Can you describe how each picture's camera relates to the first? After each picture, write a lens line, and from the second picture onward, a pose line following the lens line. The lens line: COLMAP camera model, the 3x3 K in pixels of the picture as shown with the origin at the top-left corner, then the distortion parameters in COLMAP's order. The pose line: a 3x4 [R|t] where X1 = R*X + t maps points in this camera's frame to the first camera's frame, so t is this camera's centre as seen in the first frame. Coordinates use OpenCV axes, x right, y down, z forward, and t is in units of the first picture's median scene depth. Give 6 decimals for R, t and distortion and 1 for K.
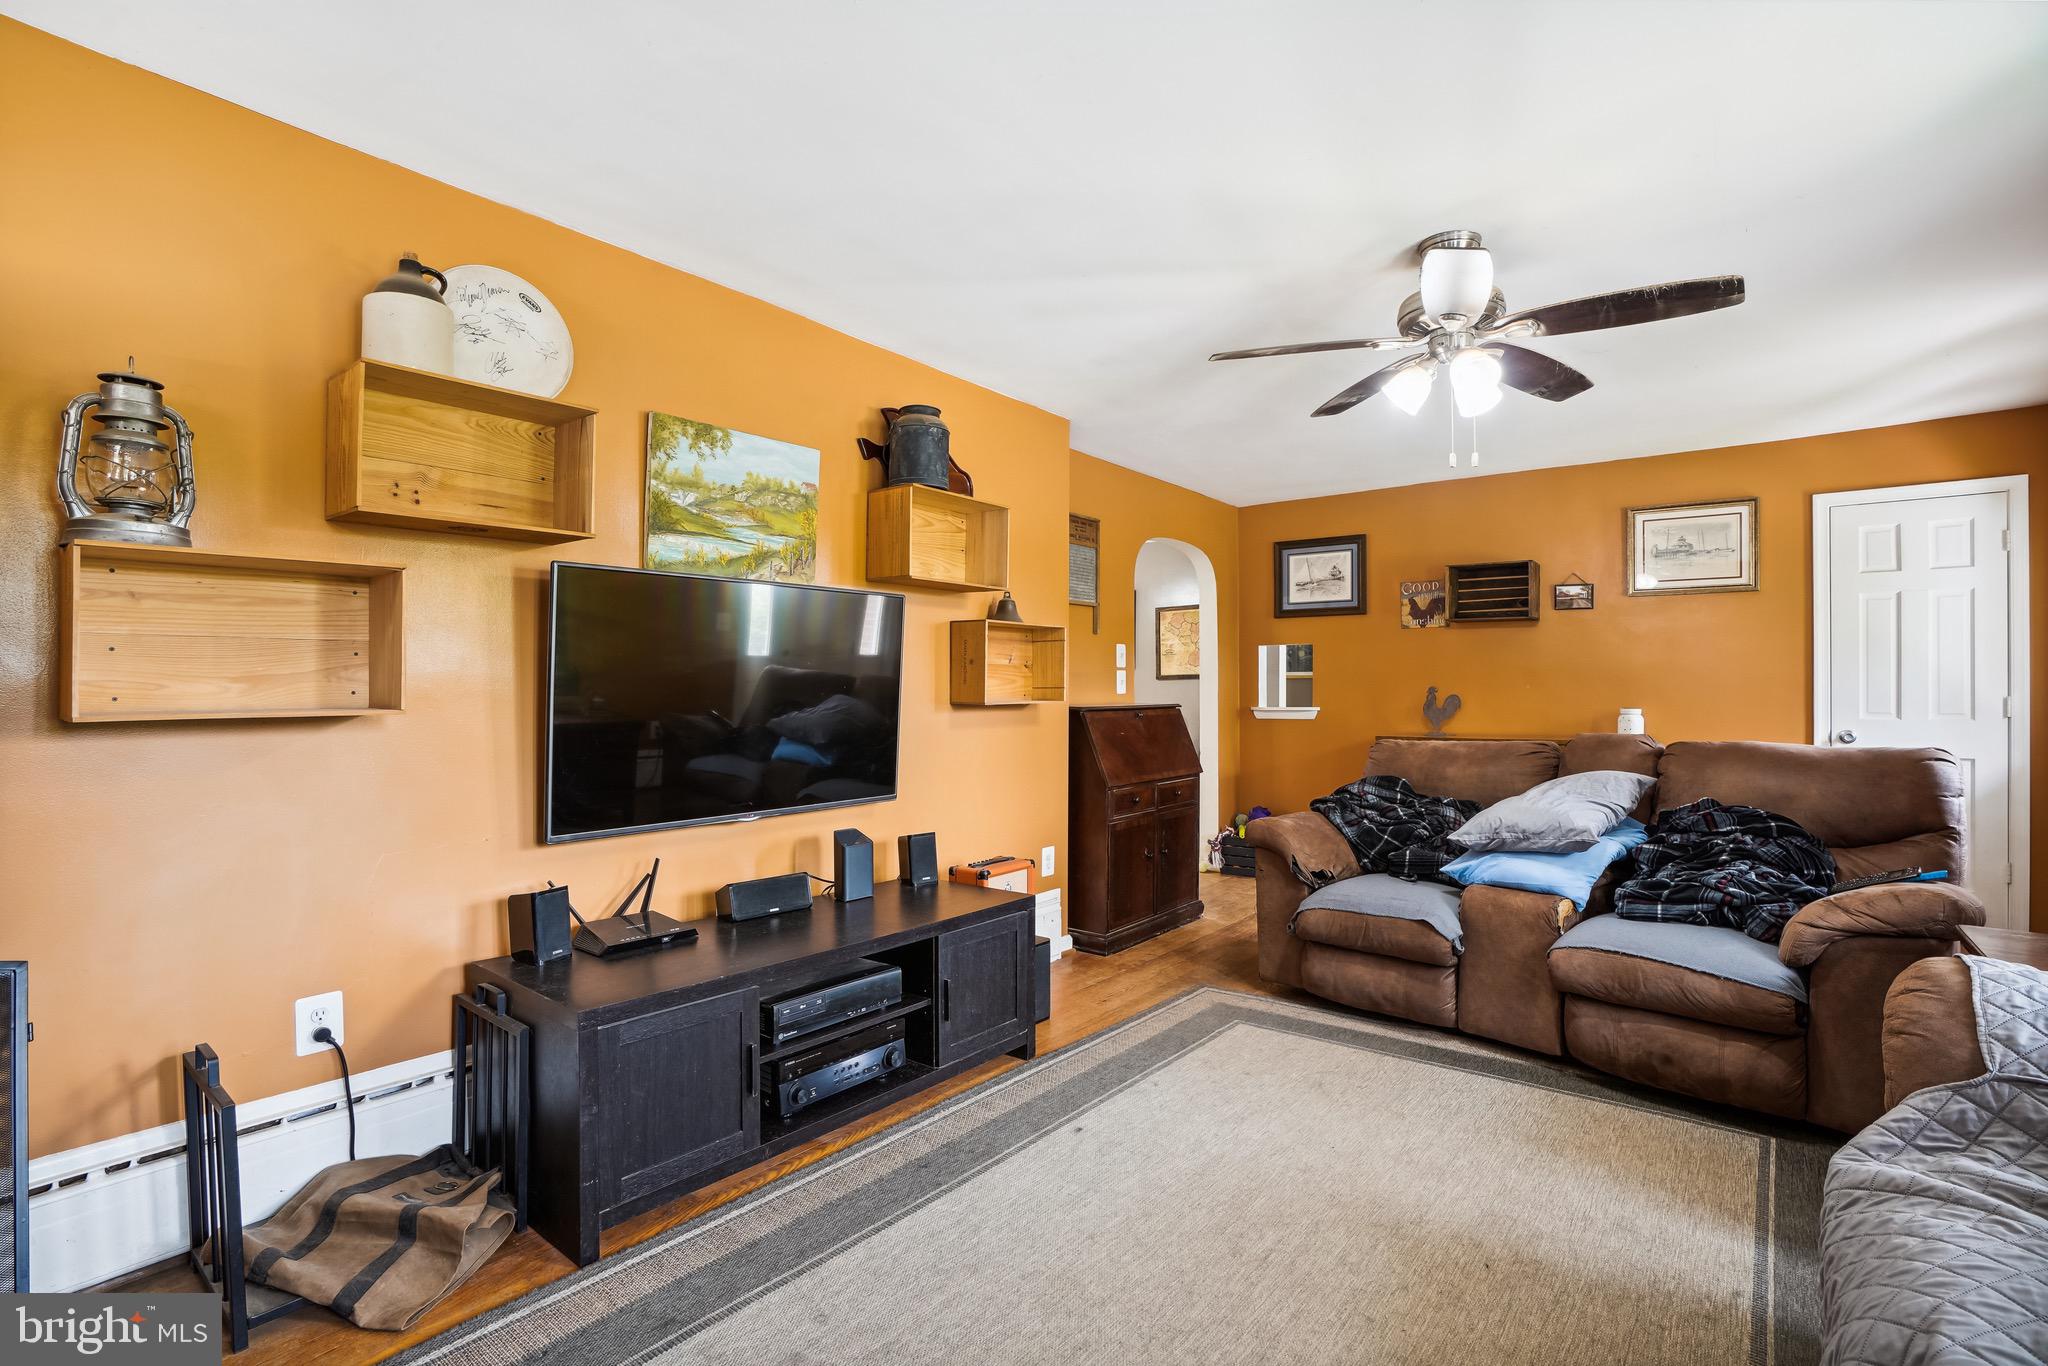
lens RADIAL K [[936.7, 0, 1025.9], [0, 936.7, 678.7], [0, 0, 1]] dist [-0.069083, 0.020578]
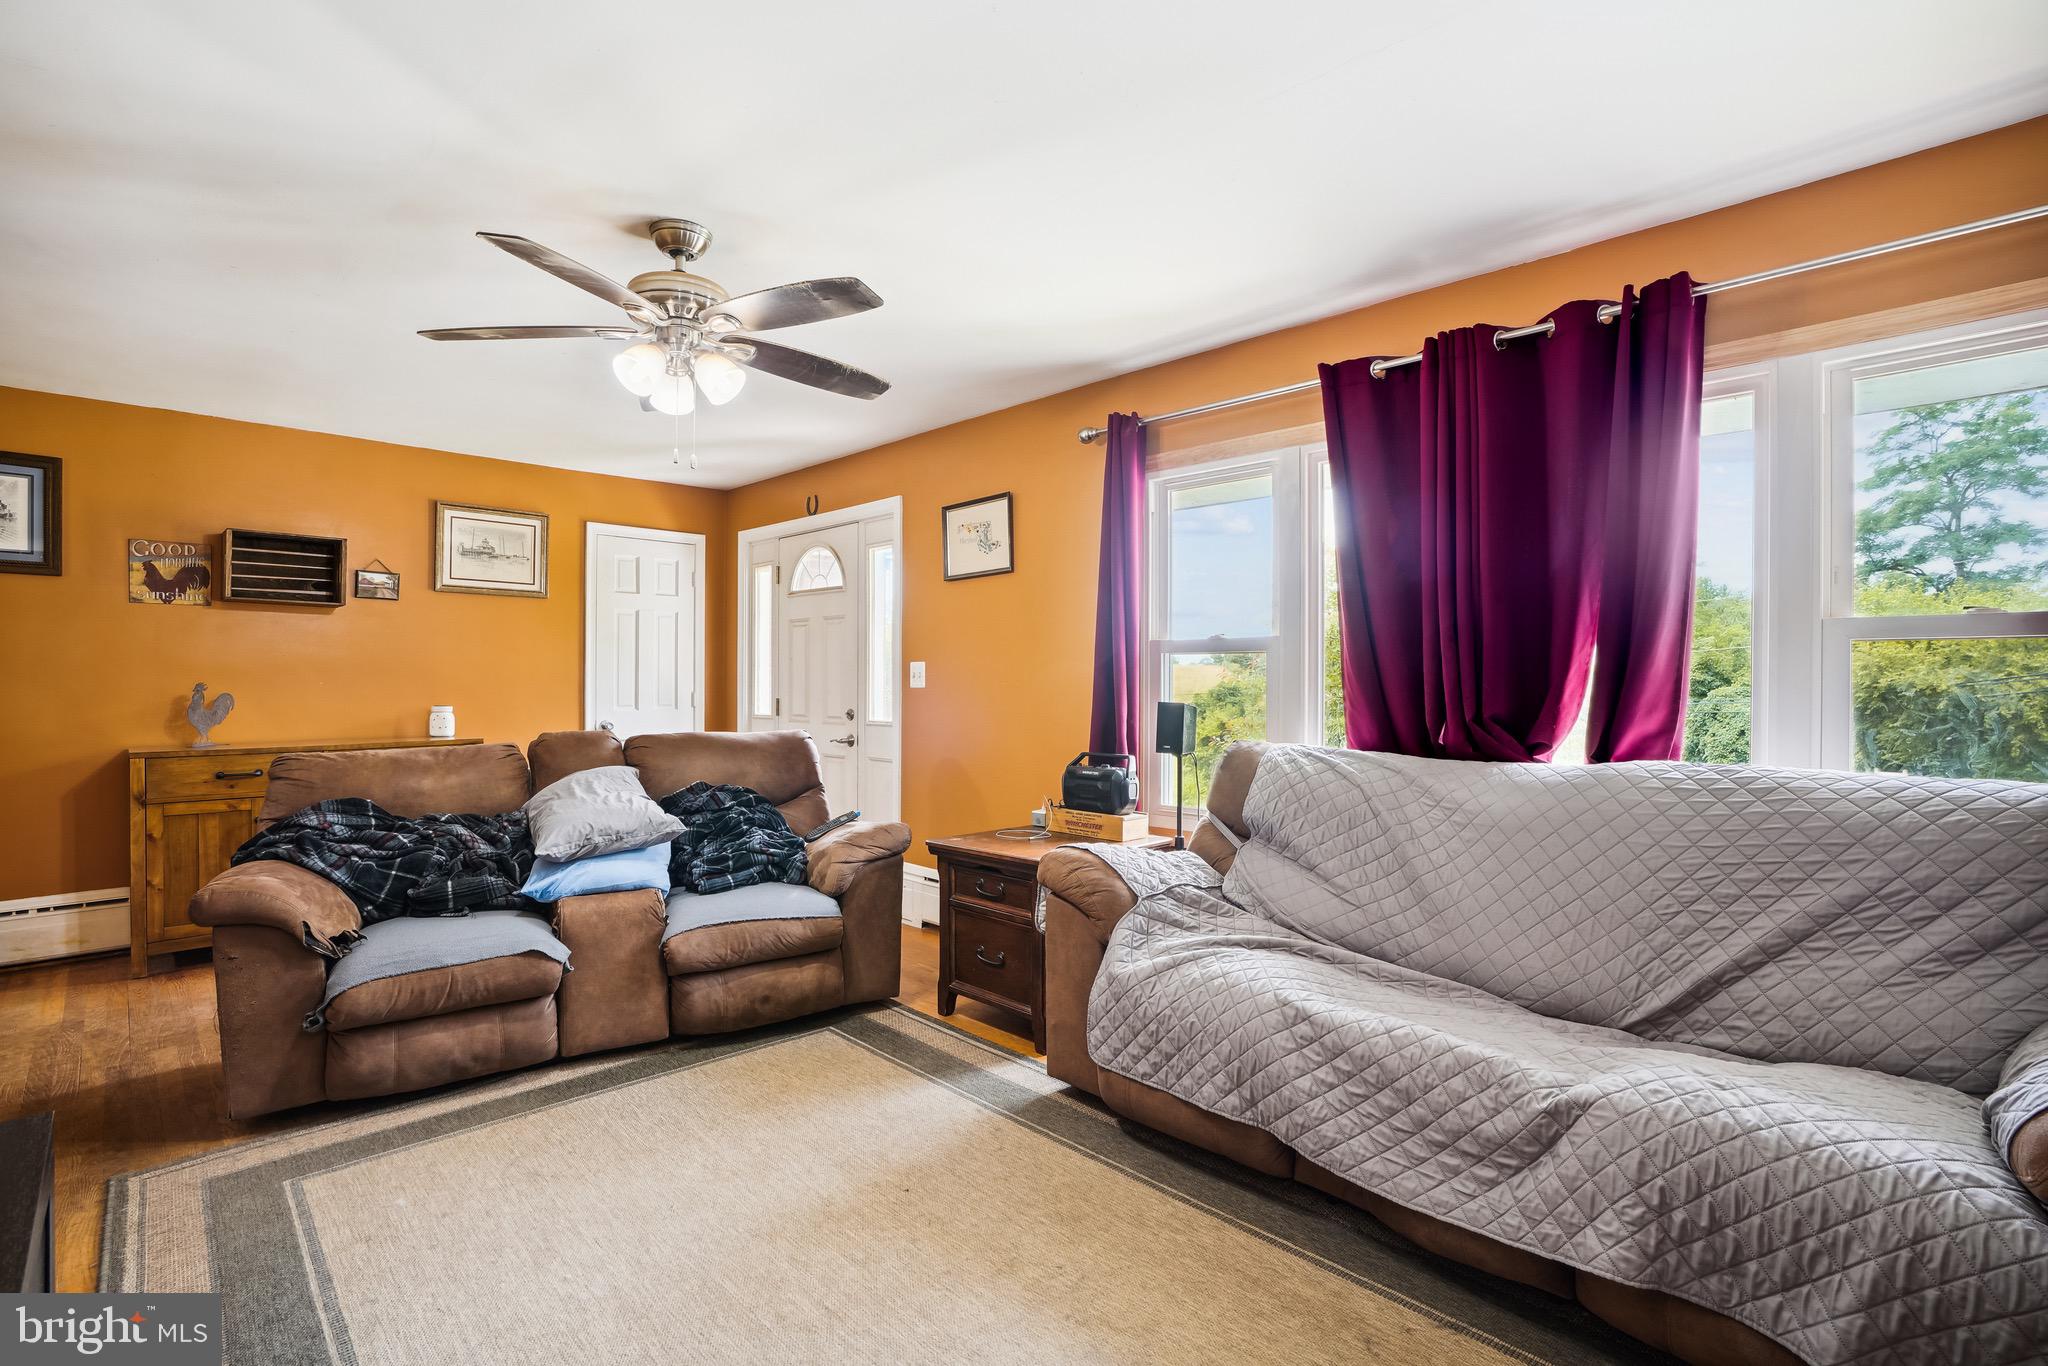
lens RADIAL K [[936.7, 0, 1004.1], [0, 936.7, 689.9], [0, 0, 1]] dist [-0.069083, 0.020578]
pose [[0.123357, -0.006303, 0.992342, -0.345291], [-0.015500, 0.999846, 0.008278, -0.002995], [-0.992241, -0.016402, 0.123240, 0.397334]]
